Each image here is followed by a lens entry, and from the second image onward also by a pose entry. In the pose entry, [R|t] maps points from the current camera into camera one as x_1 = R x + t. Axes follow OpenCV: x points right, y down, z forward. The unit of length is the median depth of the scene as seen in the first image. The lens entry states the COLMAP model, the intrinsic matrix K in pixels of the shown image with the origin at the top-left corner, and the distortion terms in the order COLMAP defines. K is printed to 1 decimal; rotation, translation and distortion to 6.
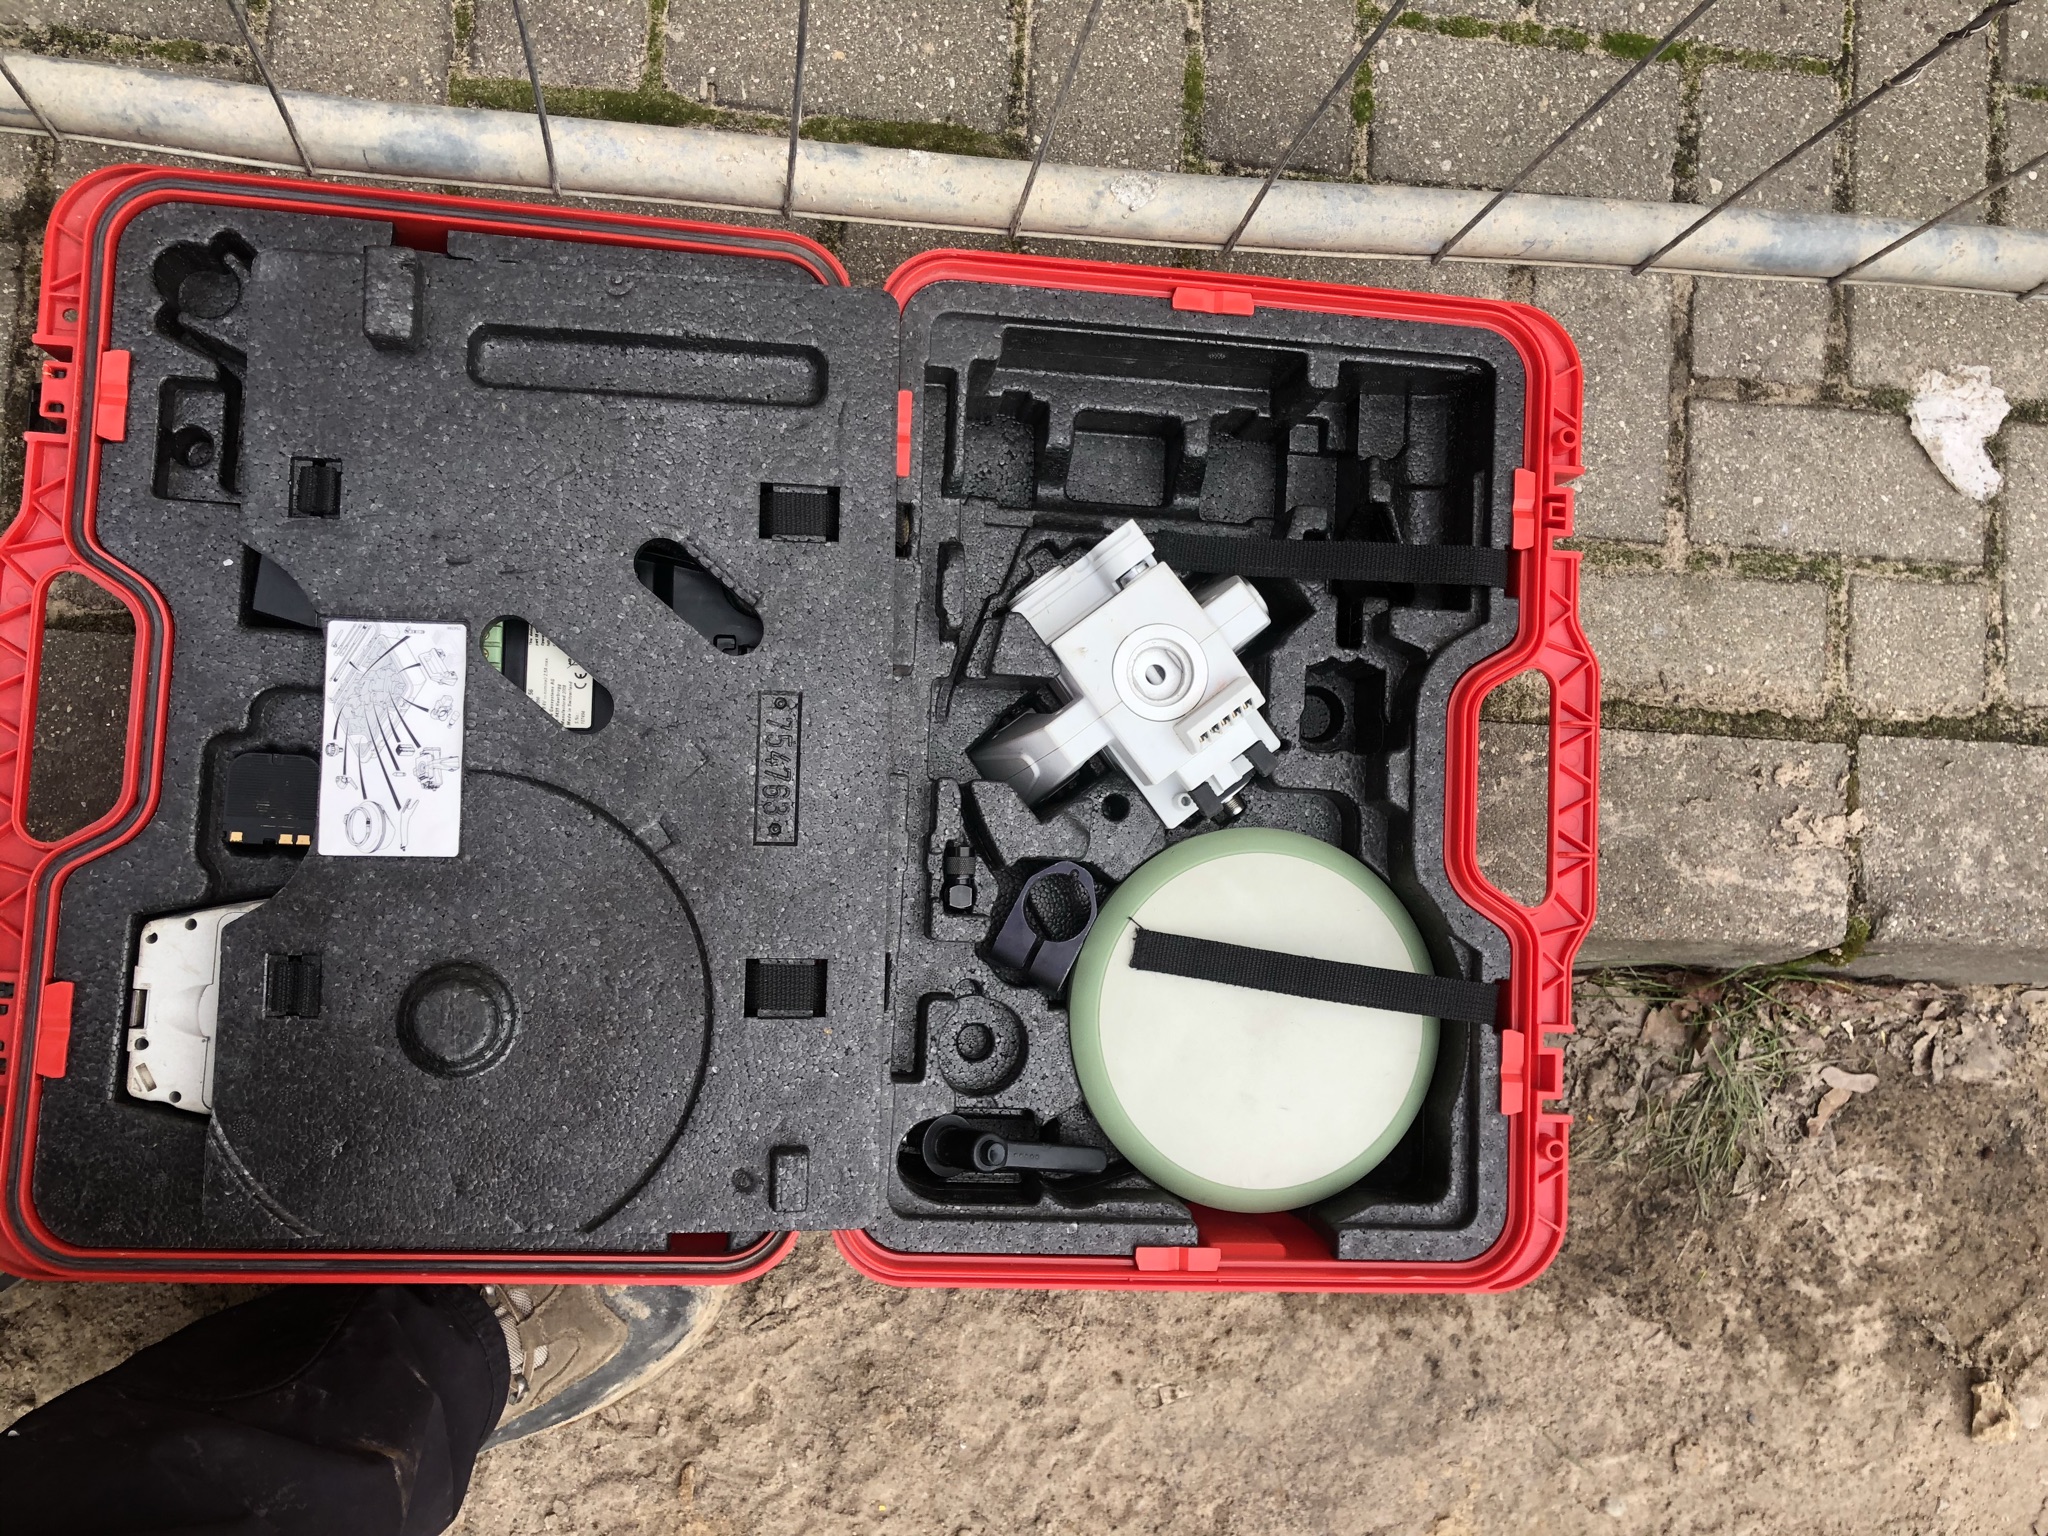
lens RADIAL K [[1696.9, 0, 998.0], [0, 1696.9, 757.9], [0, 0, 1]] dist [0.153503, -0.172672]
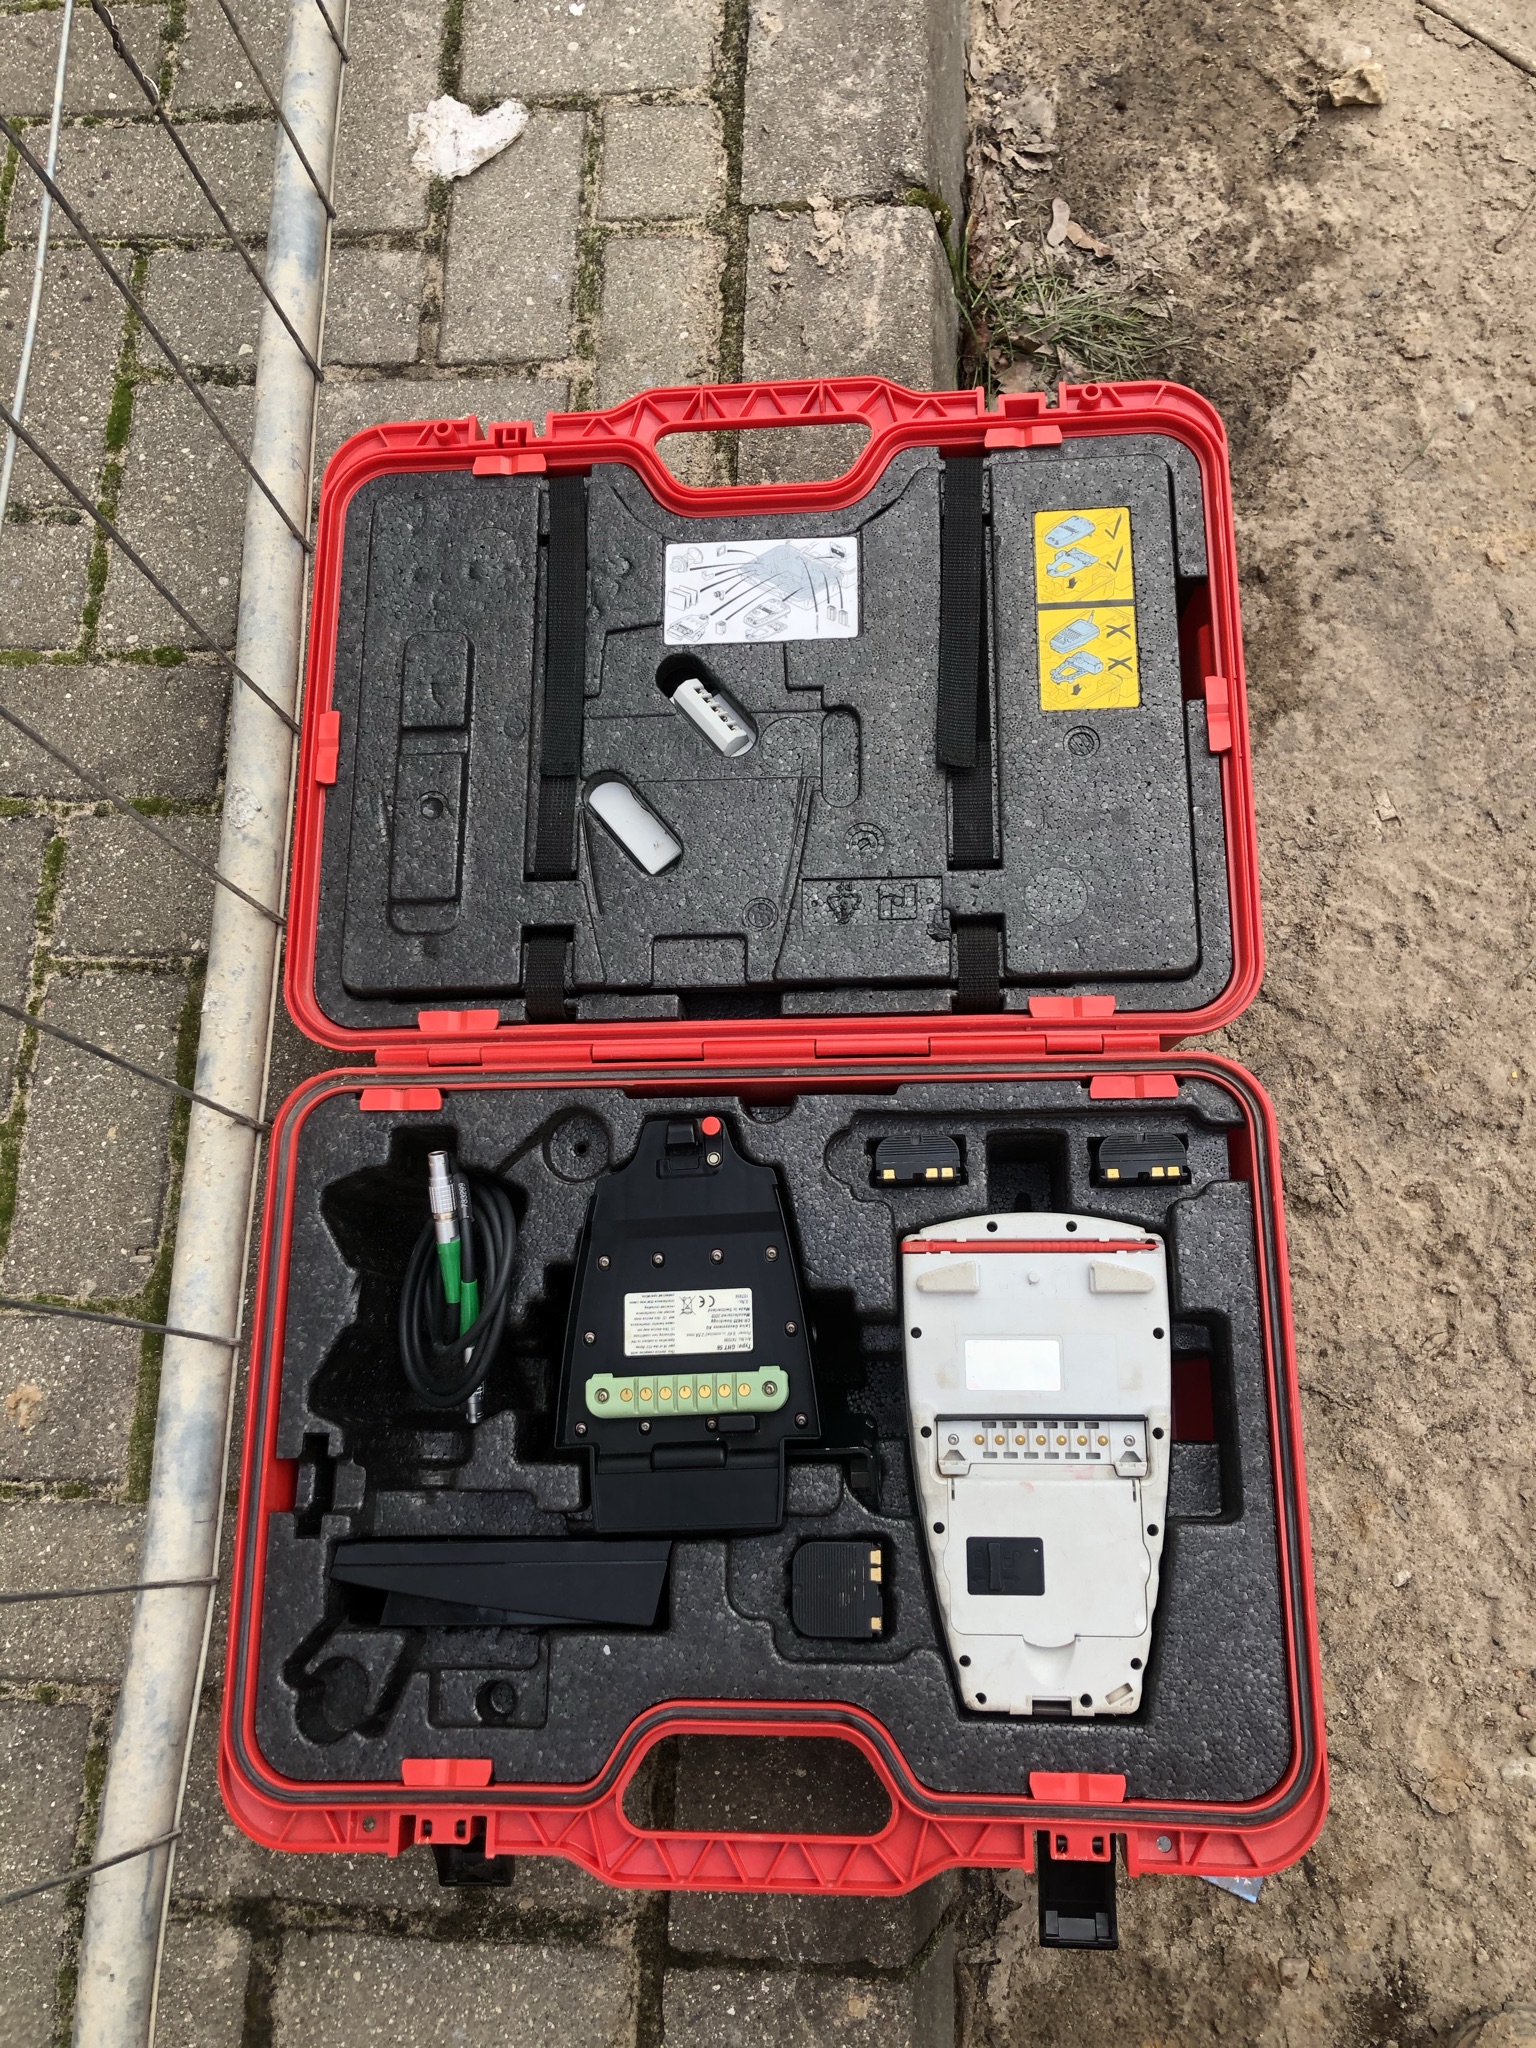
lens RADIAL K [[1696.9, 0, 768.0], [0, 1696.9, 1024.0], [0, 0, 1]] dist [0.153503, -0.172672]
pose [[-0.023821, -0.992911, 0.116448, -0.145610], [0.999417, -0.026503, -0.021542, 0.013773], [0.024476, 0.115867, 0.992963, -0.032761]]
